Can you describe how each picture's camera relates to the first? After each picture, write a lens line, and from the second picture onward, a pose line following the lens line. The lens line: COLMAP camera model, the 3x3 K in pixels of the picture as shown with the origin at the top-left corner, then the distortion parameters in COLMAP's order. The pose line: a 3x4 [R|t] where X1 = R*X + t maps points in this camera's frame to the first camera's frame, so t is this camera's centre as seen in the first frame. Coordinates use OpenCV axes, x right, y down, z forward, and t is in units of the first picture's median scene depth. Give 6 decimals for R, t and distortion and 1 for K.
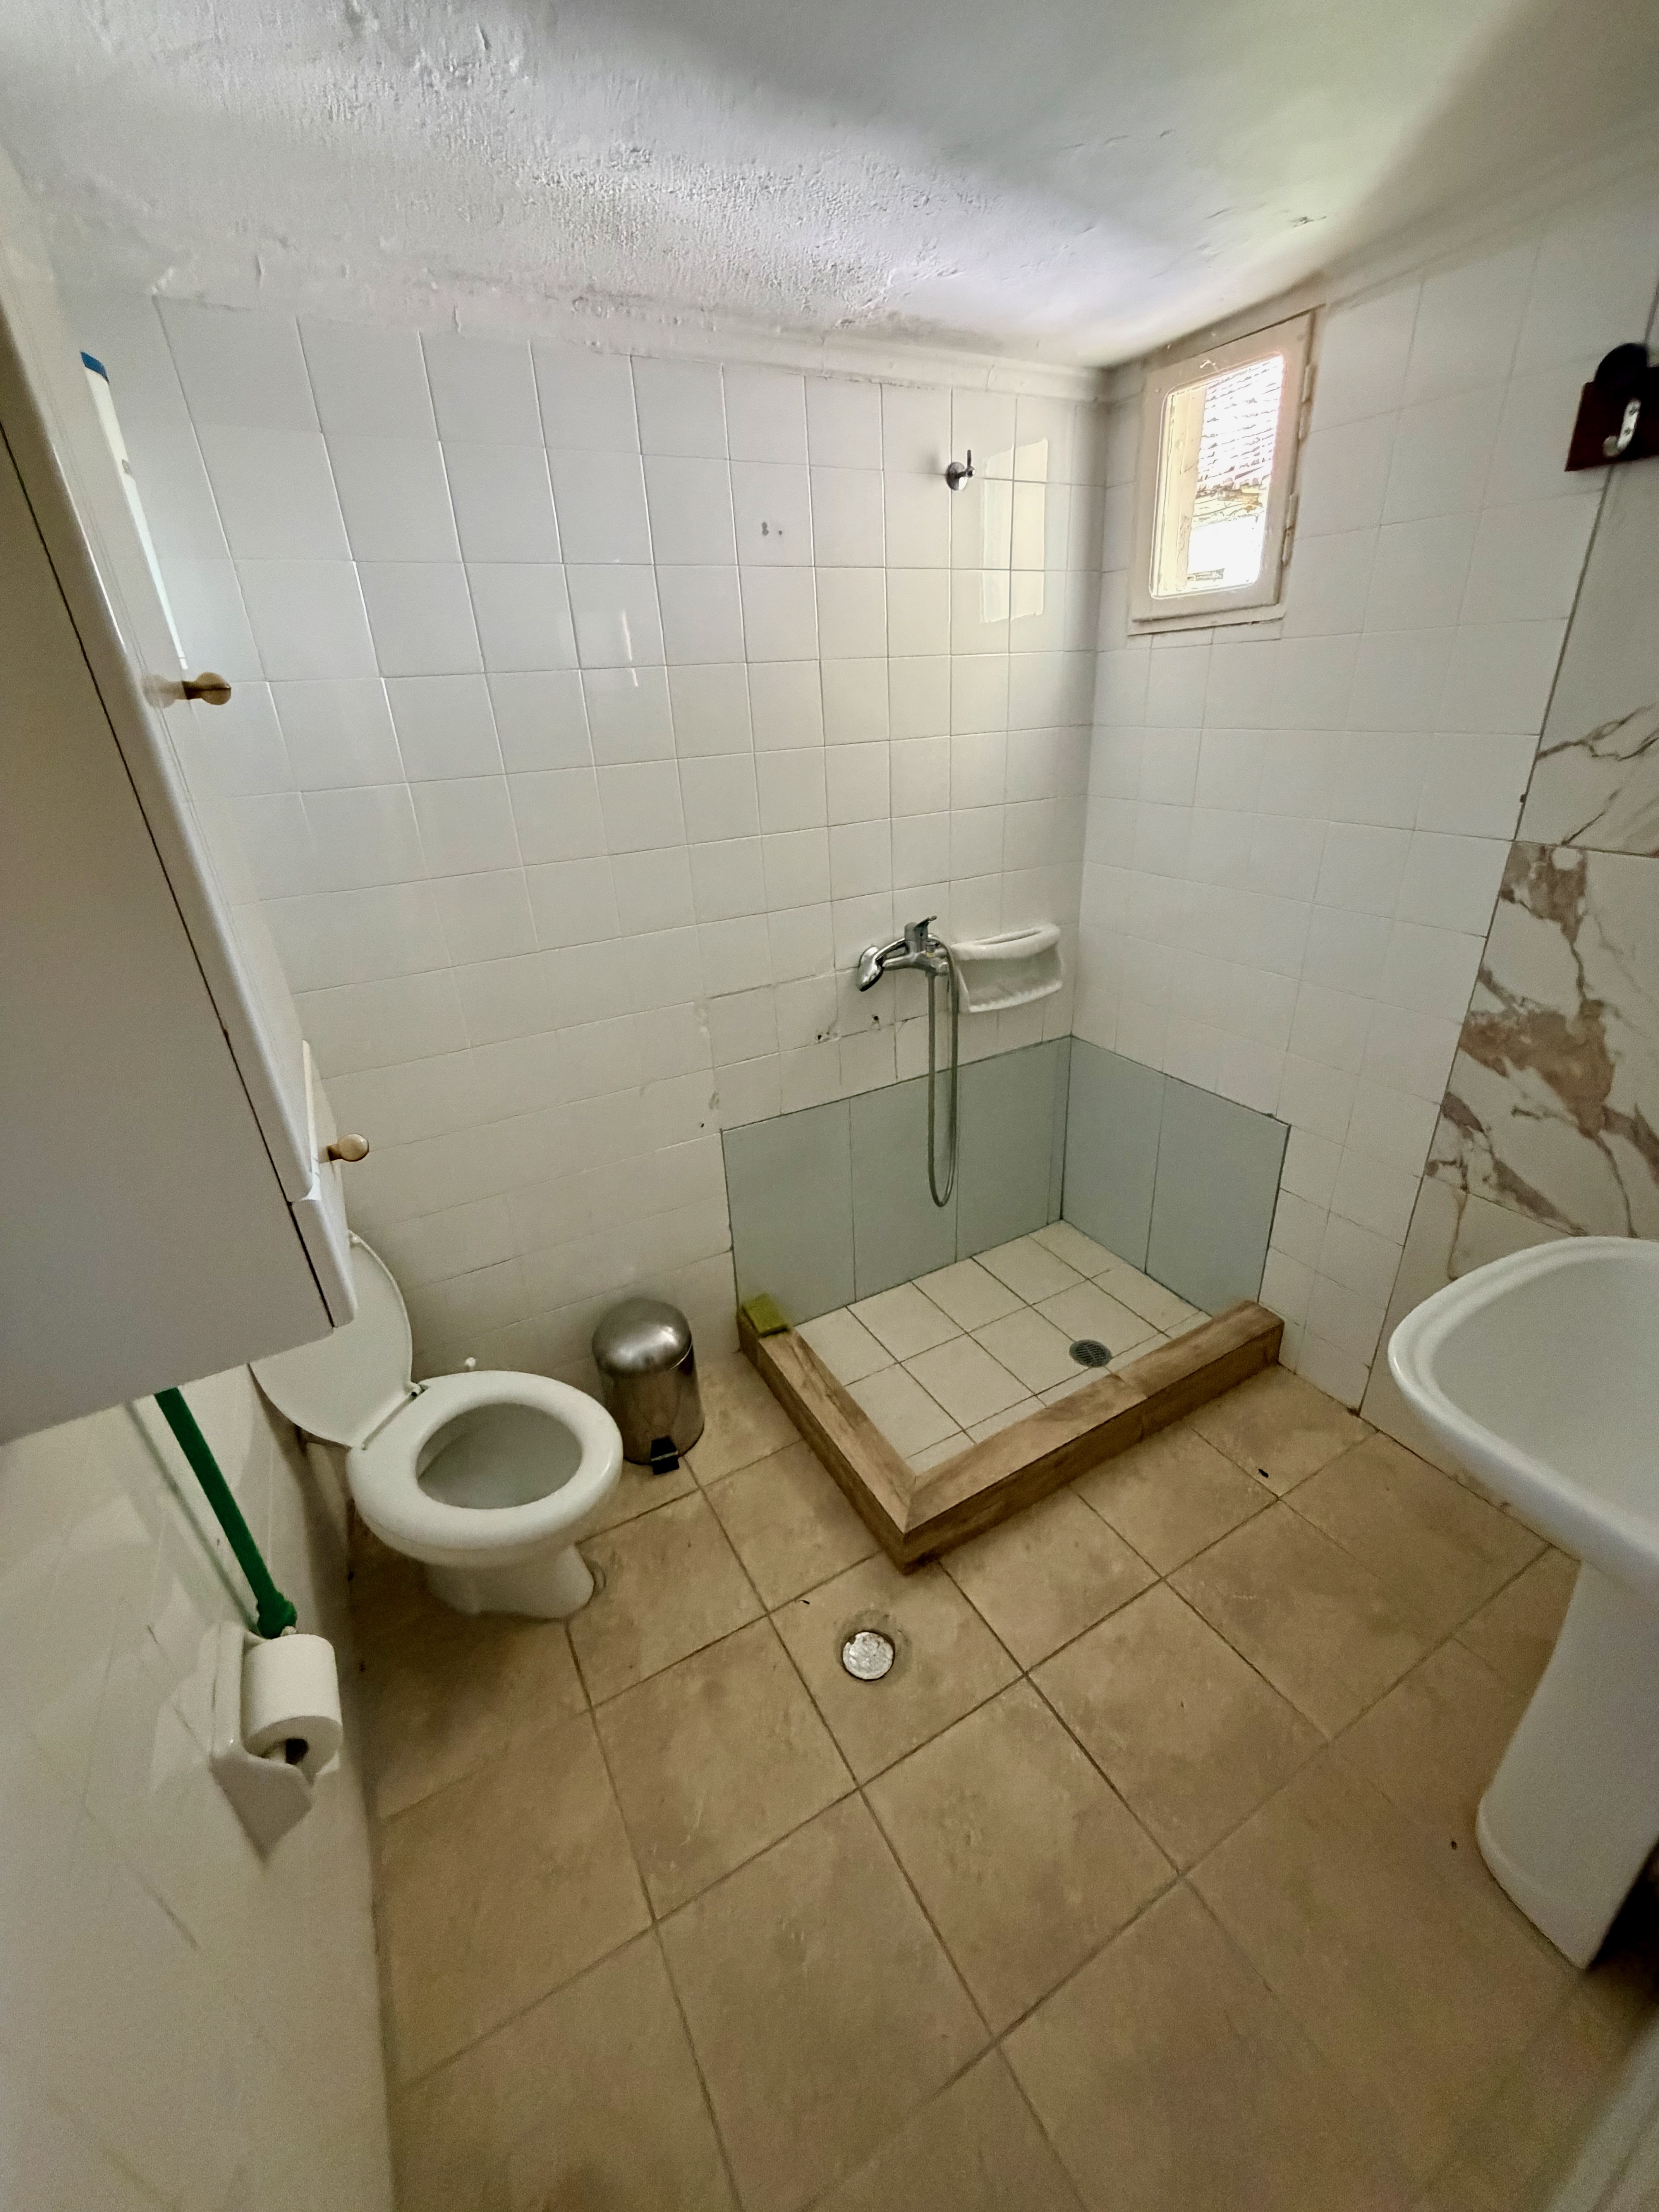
lens RADIAL K [[885.6, 0, 831.1], [0, 885.6, 1097.3], [0, 0, 1]] dist [0.002228, -0.000193]
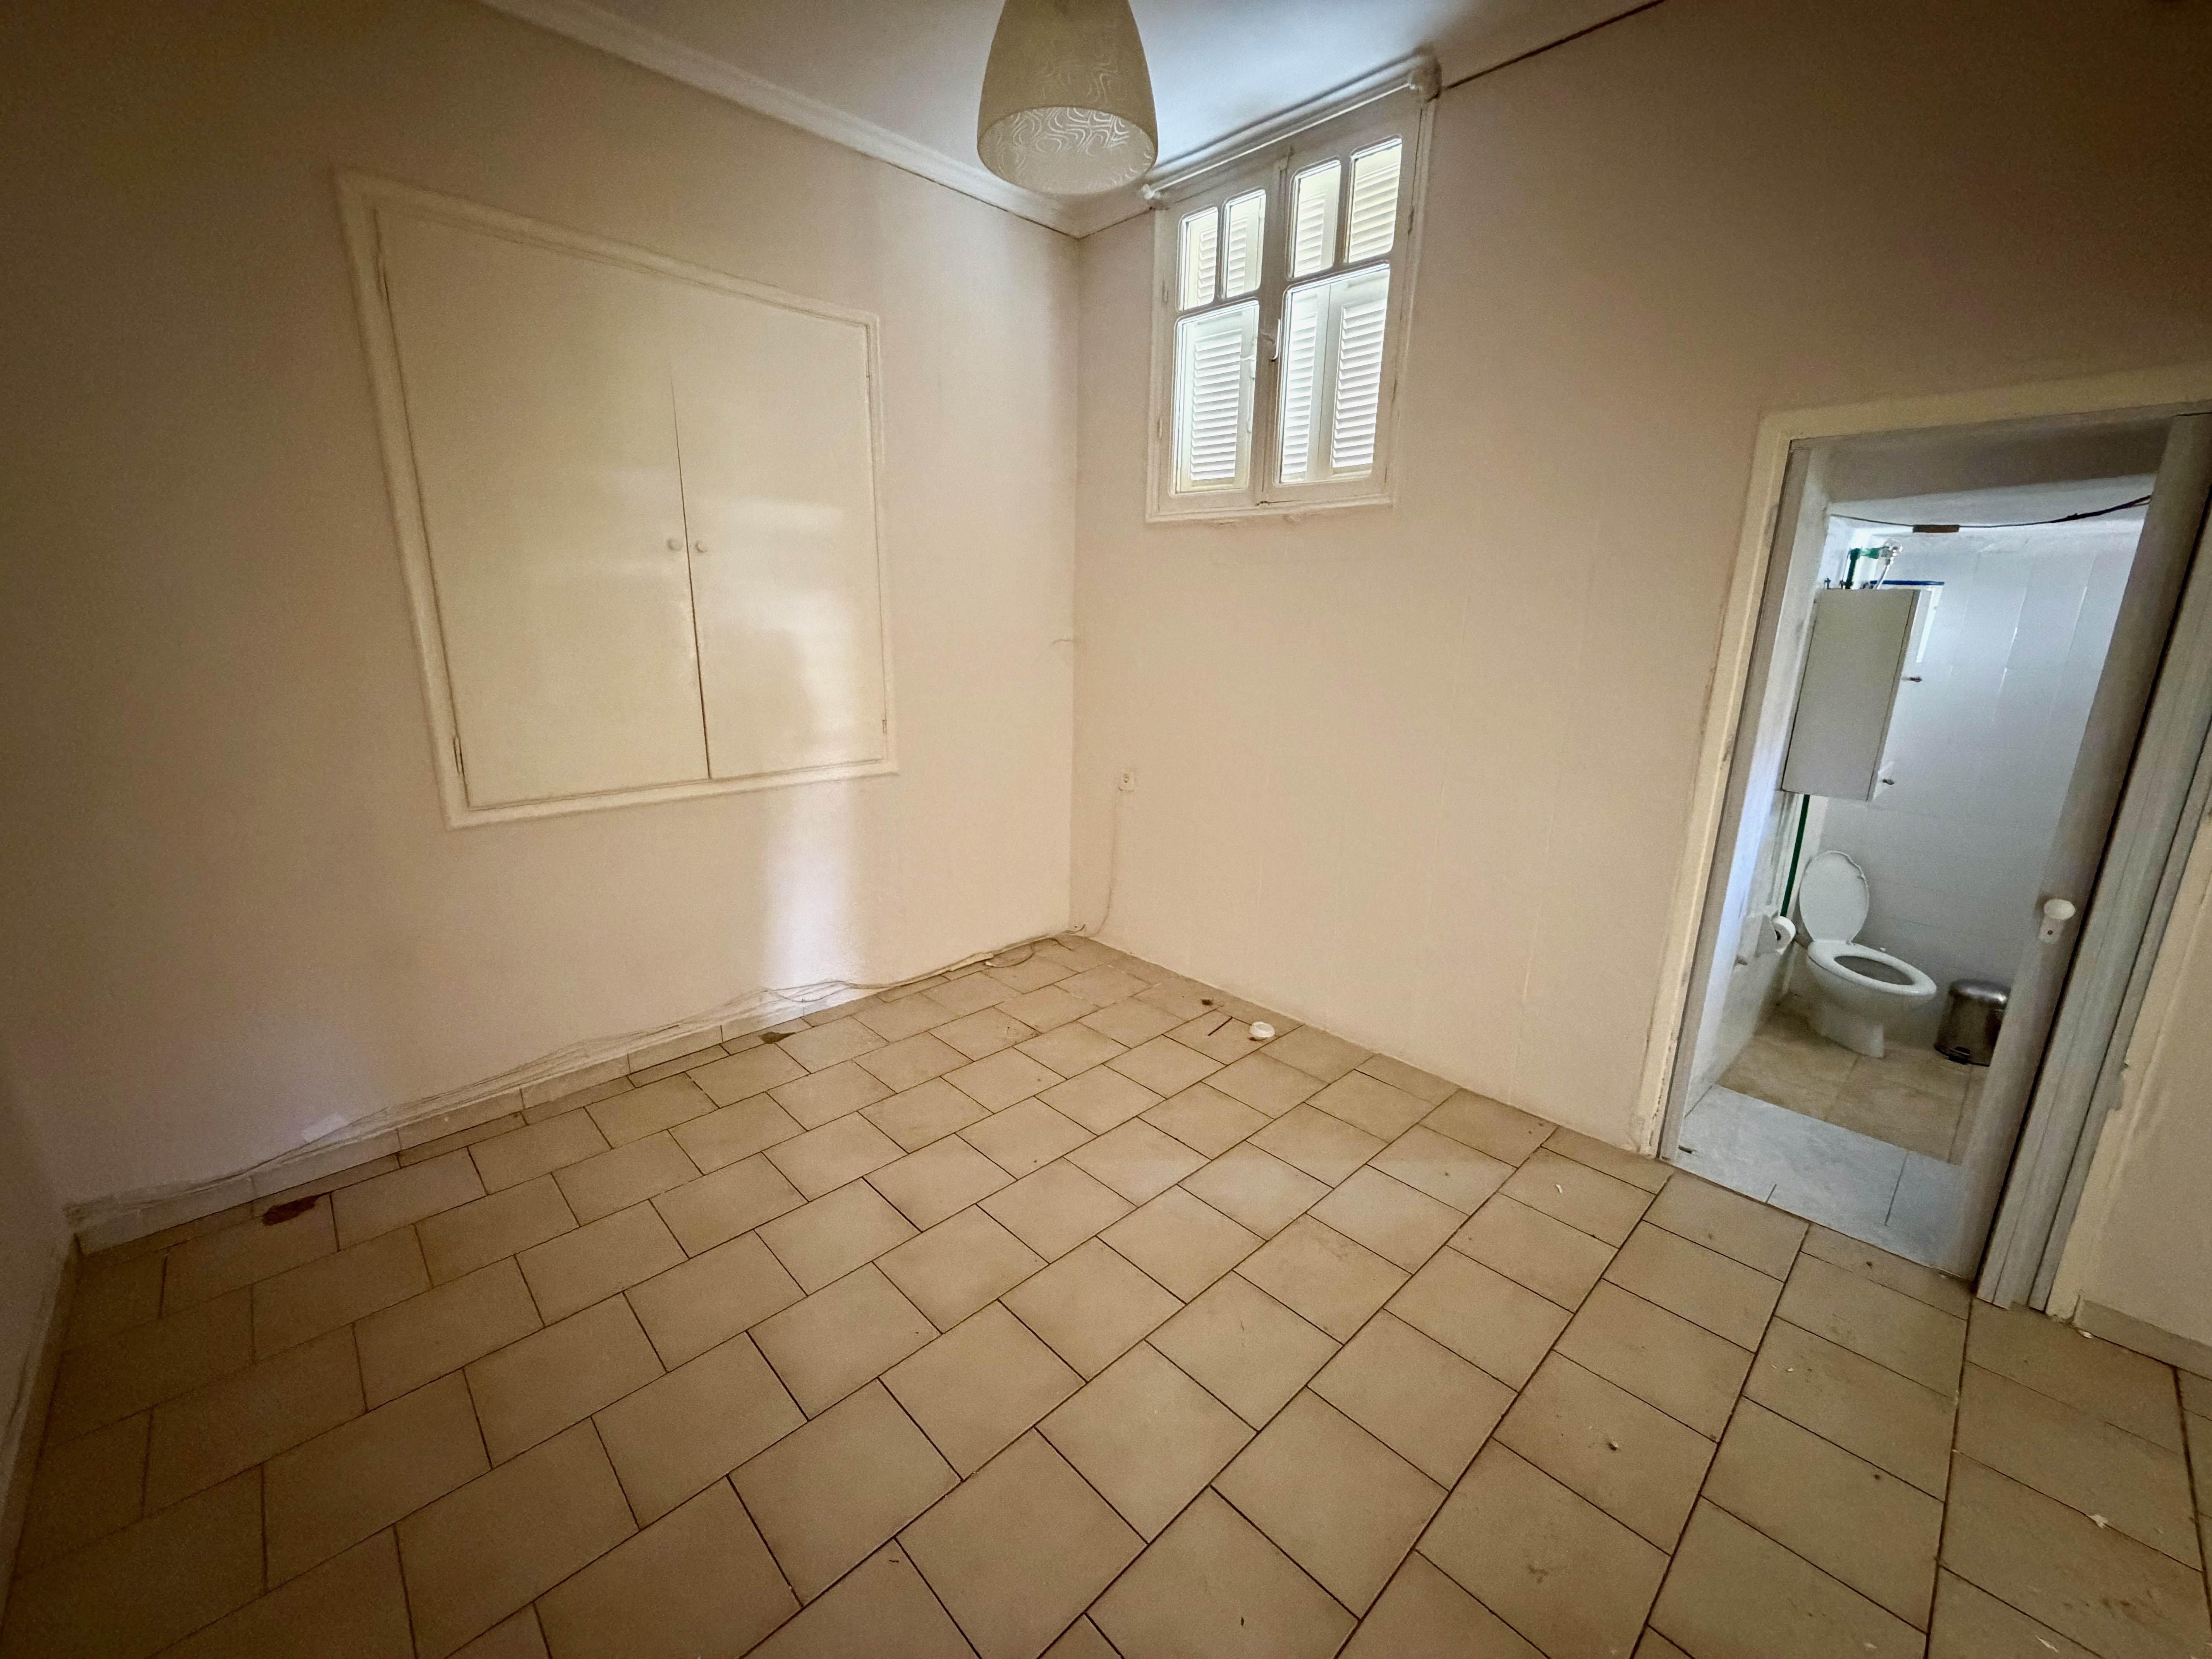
lens RADIAL K [[885.6, 0, 1099.0], [0, 885.6, 828.7], [0, 0, 1]] dist [0.002228, -0.000193]
pose [[0.231446, 0.285510, -0.930009, 1.204647], [-0.445787, 0.880820, 0.159469, 0.608057], [0.864700, 0.377677, 0.331139, -1.660317]]
